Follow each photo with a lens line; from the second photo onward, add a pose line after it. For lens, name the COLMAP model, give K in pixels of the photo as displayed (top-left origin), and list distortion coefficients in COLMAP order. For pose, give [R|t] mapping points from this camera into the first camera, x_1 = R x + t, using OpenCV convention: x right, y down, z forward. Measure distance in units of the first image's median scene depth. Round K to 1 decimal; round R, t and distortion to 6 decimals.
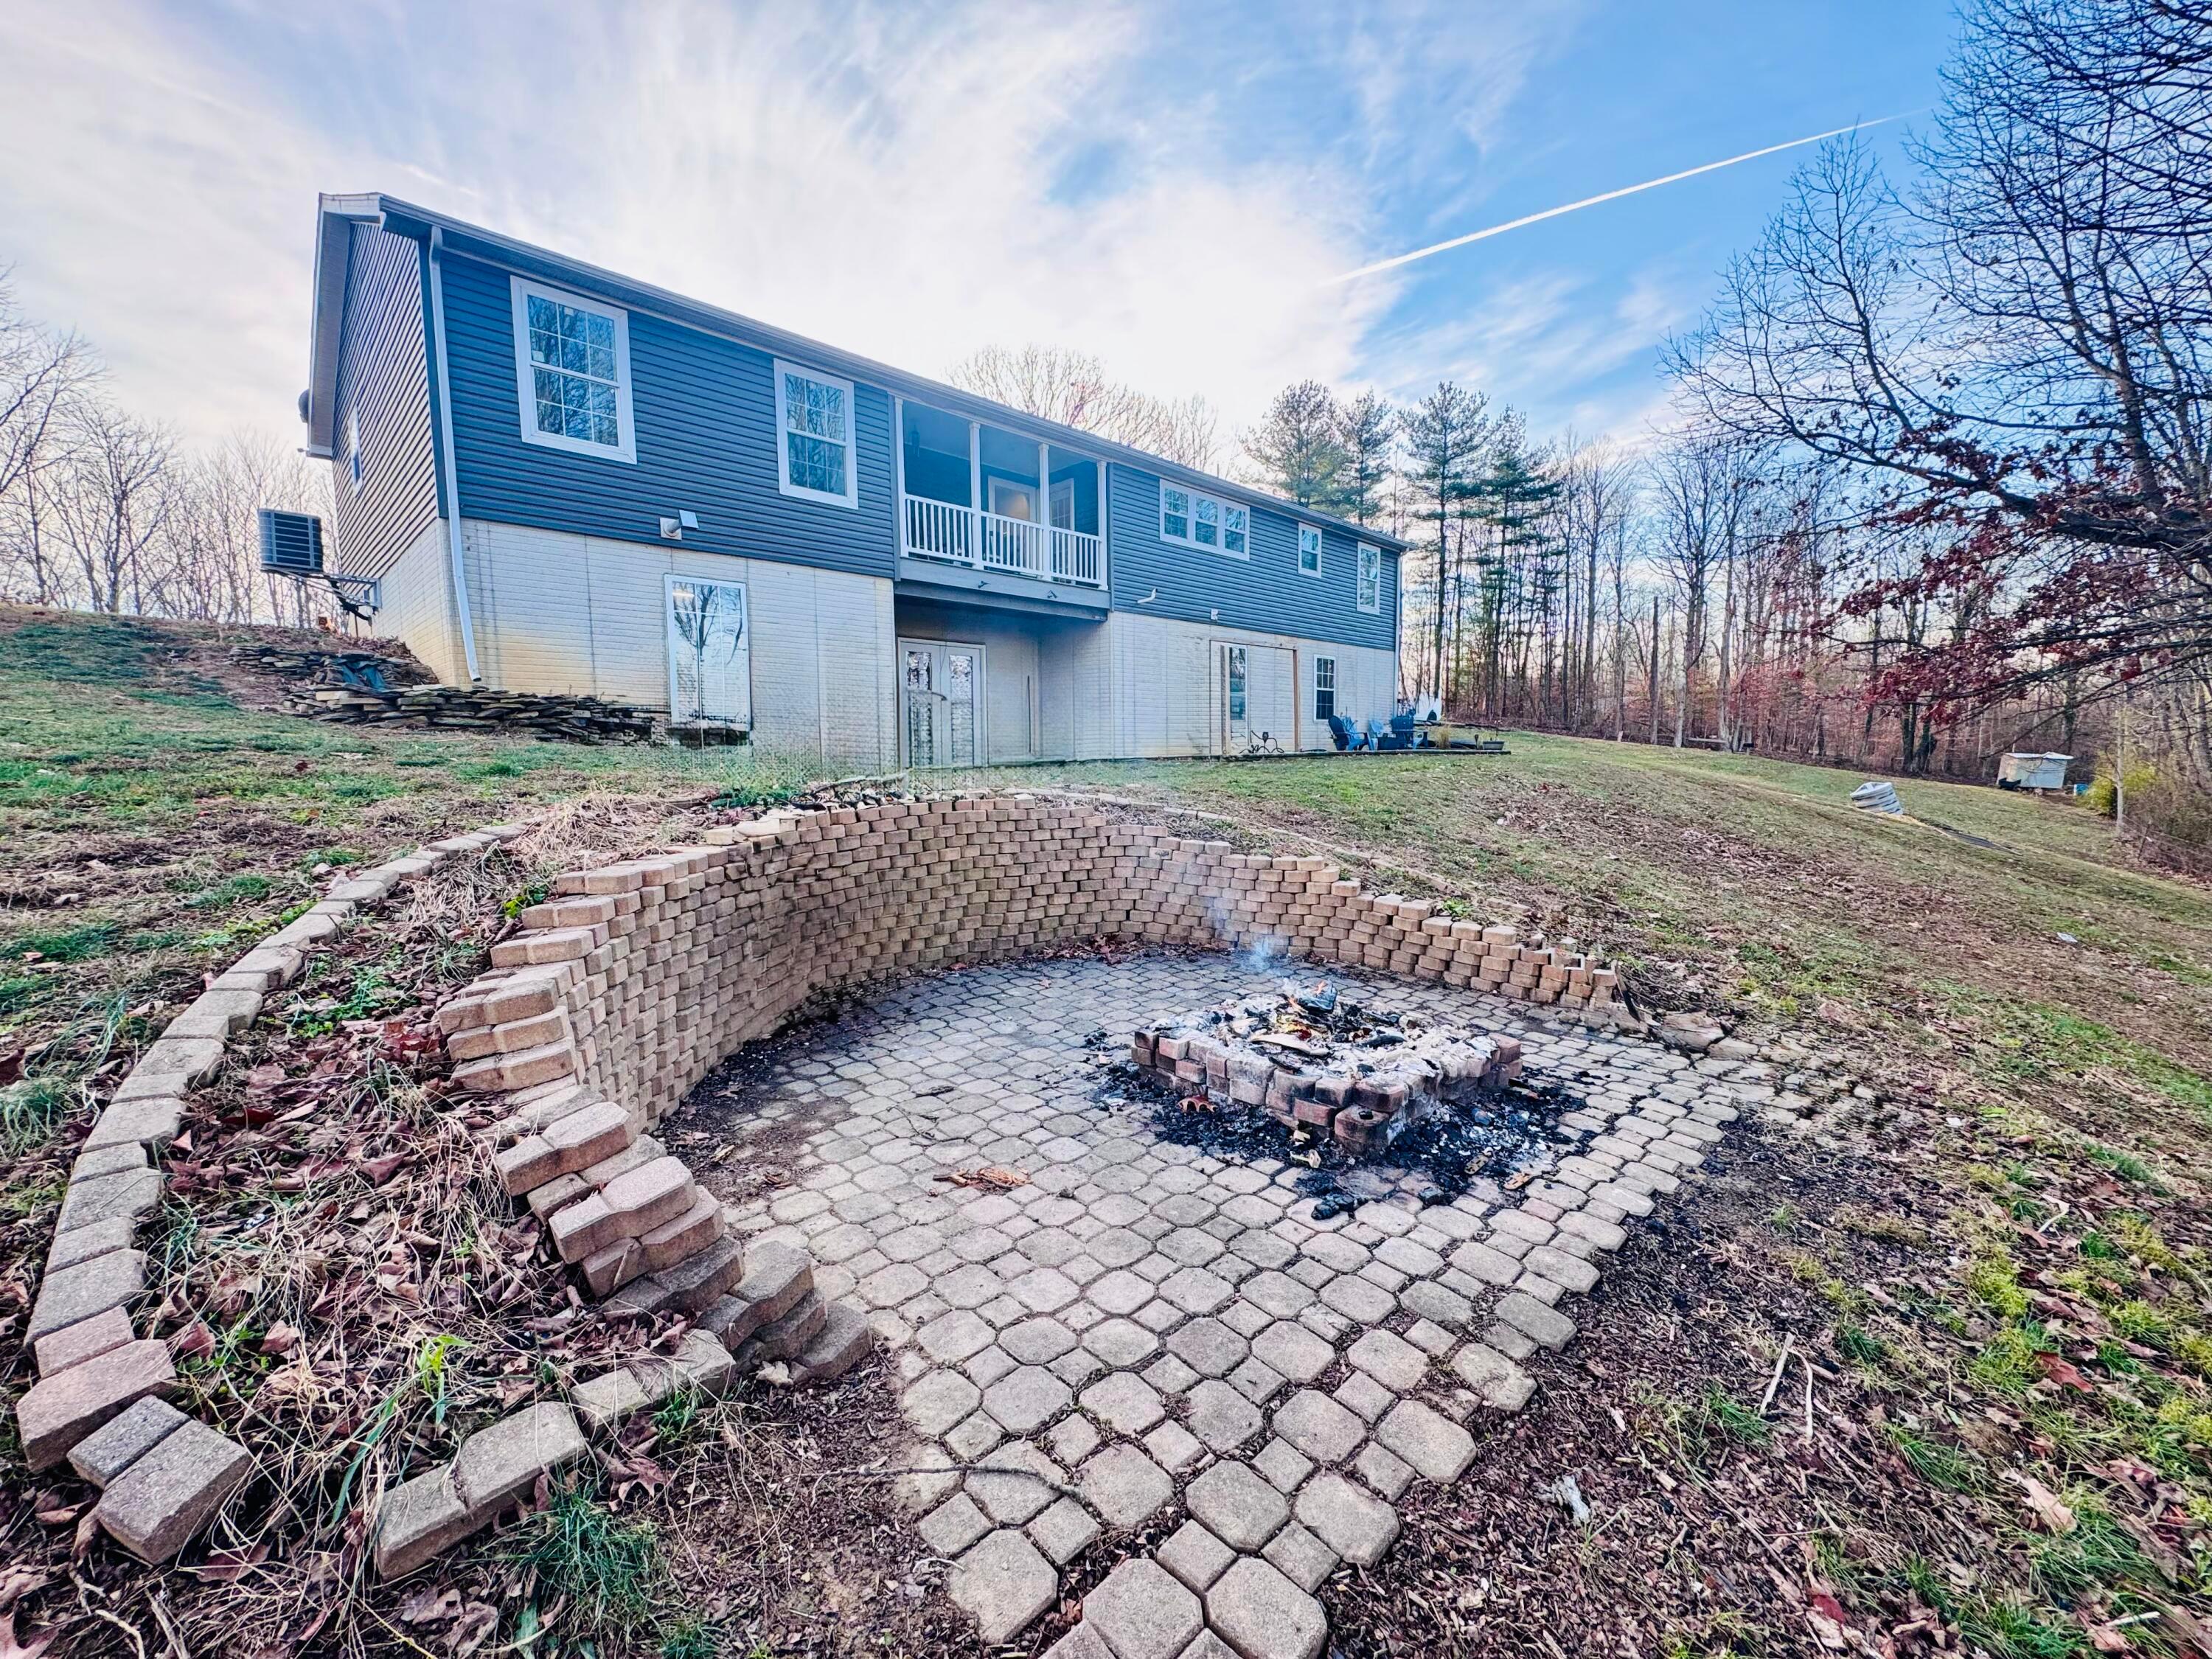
lens RADIAL K [[883.7, 0, 1106.0], [0, 883.7, 829.5], [0, 0, 1]] dist [0.017960, 0.000003]
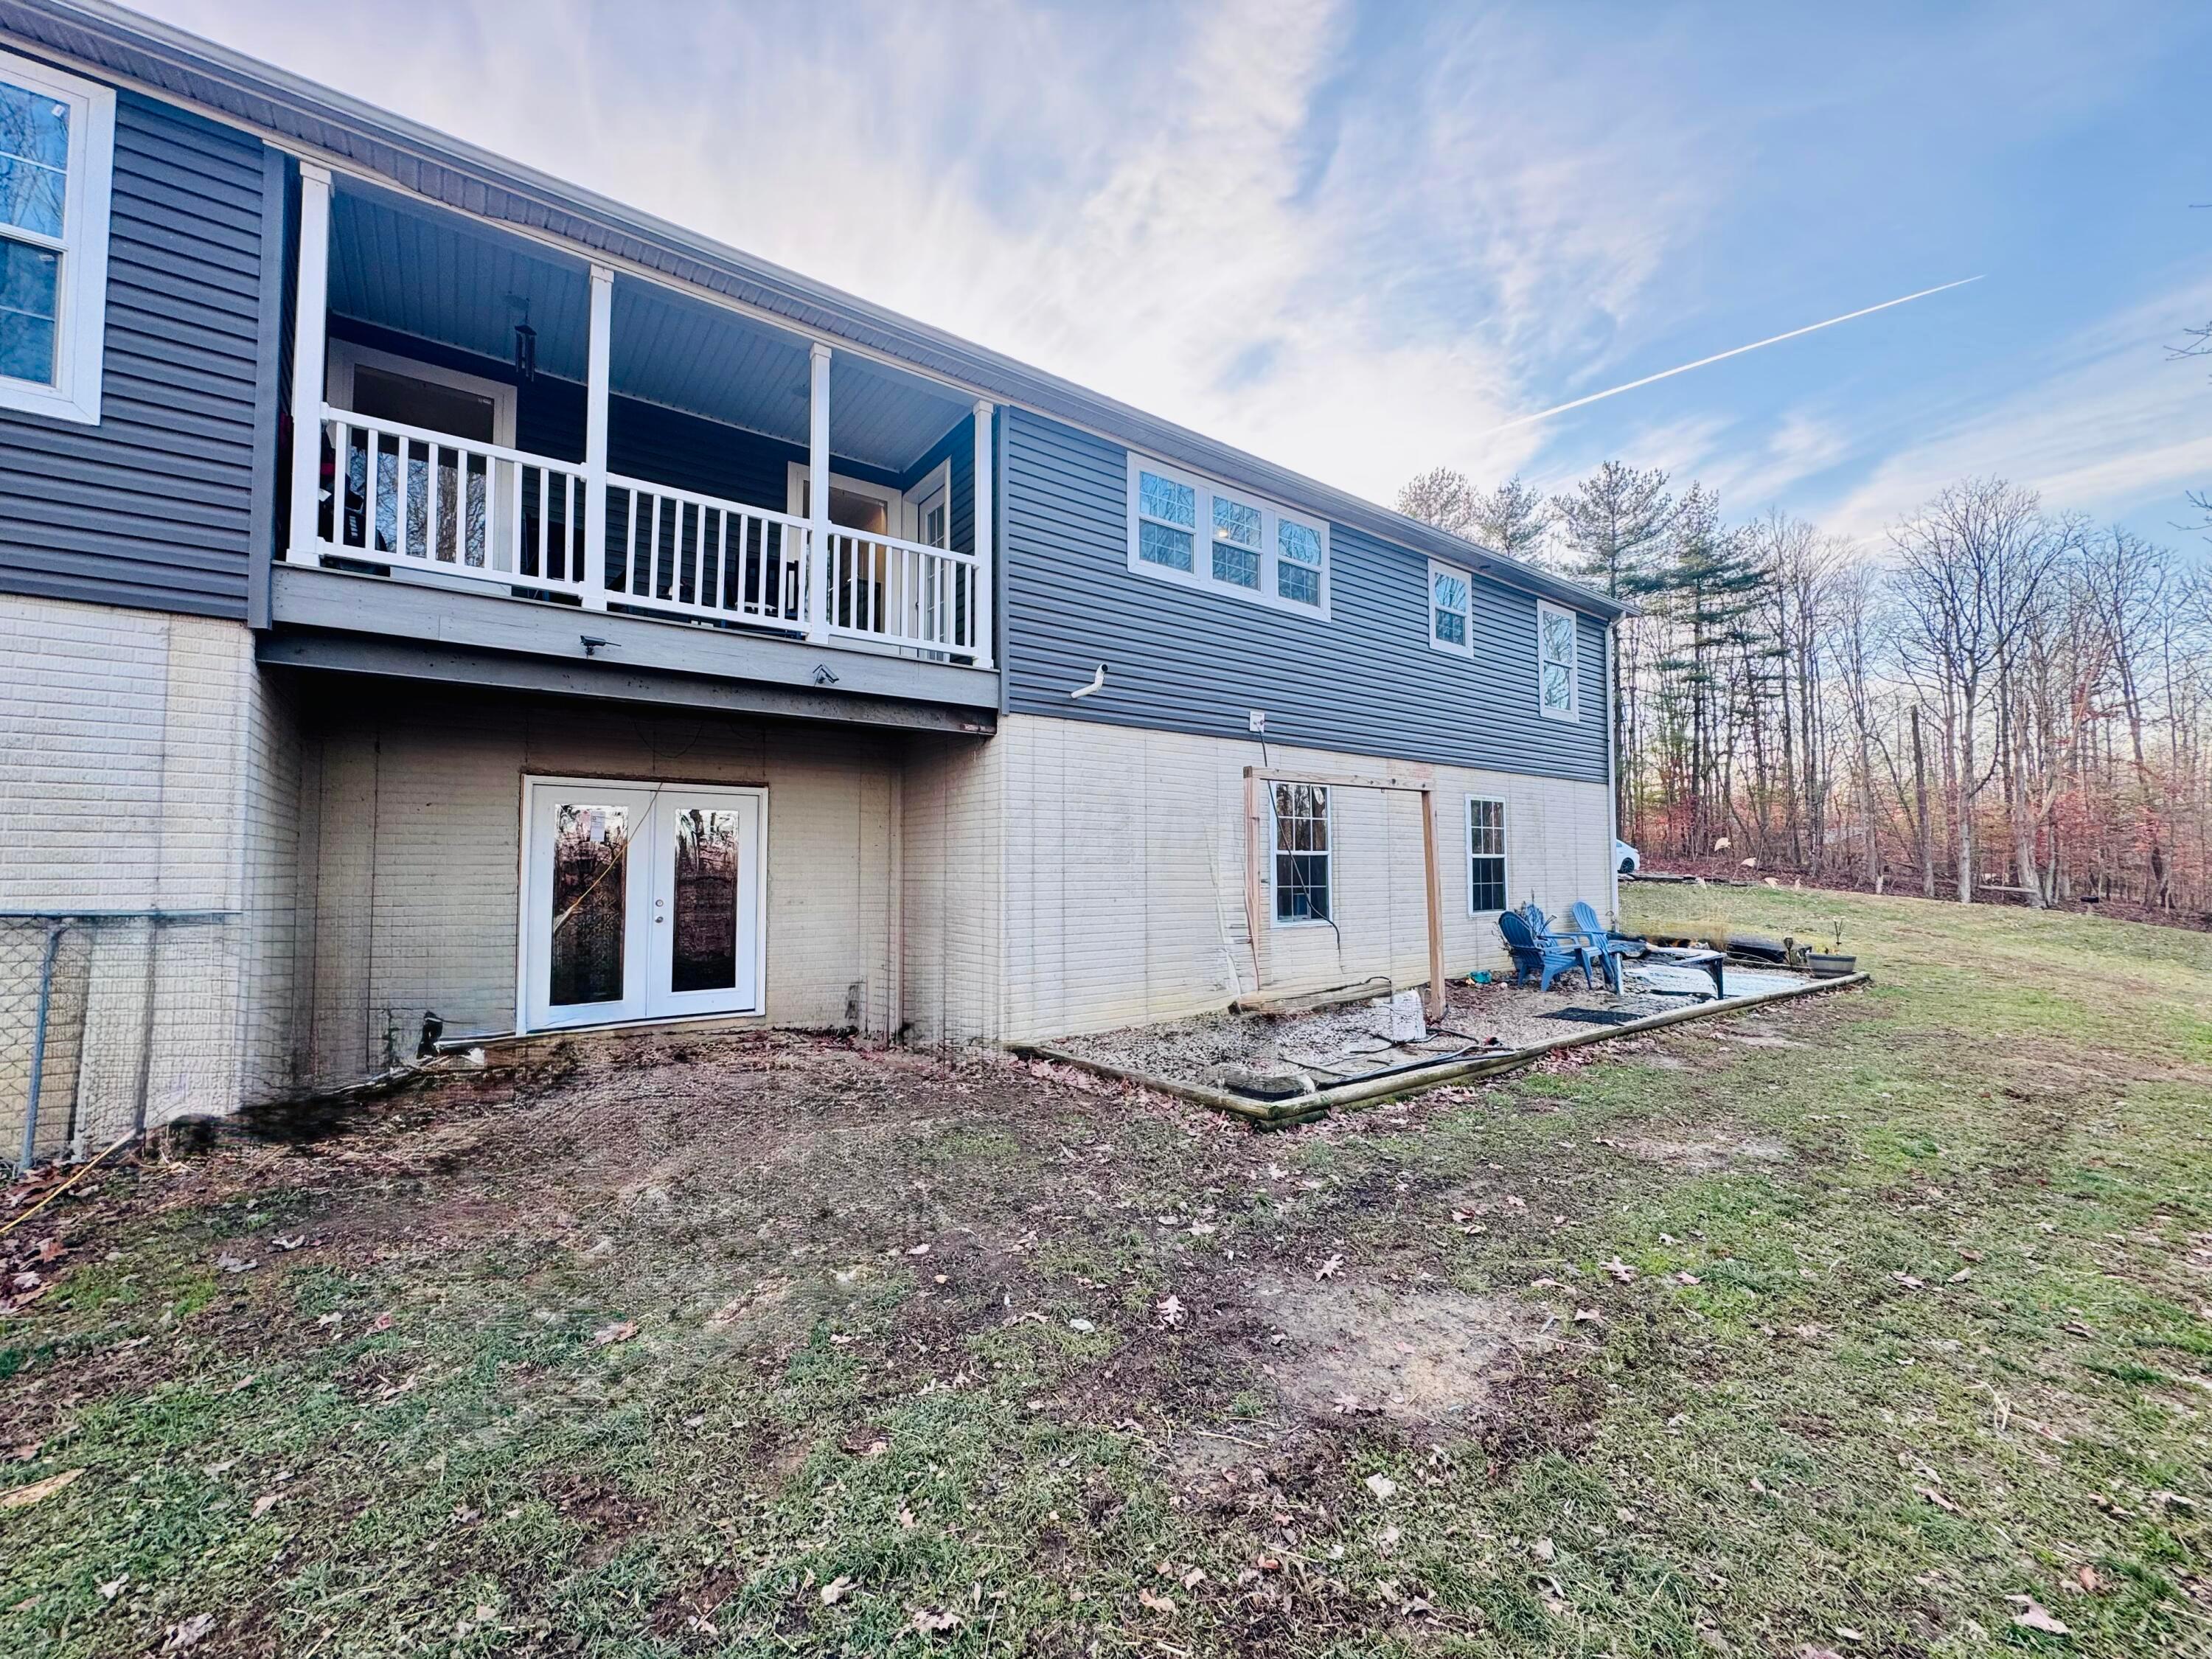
lens RADIAL K [[879.2, 0, 1106.0], [0, 879.2, 829.5], [0, 0, 1]] dist [0.001569, 0.000009]
pose [[0.988651, 0.007762, -0.150029, 0.097504], [-0.027341, 0.991282, -0.128888, -0.099093], [0.147721, 0.131527, 0.980244, 0.434117]]
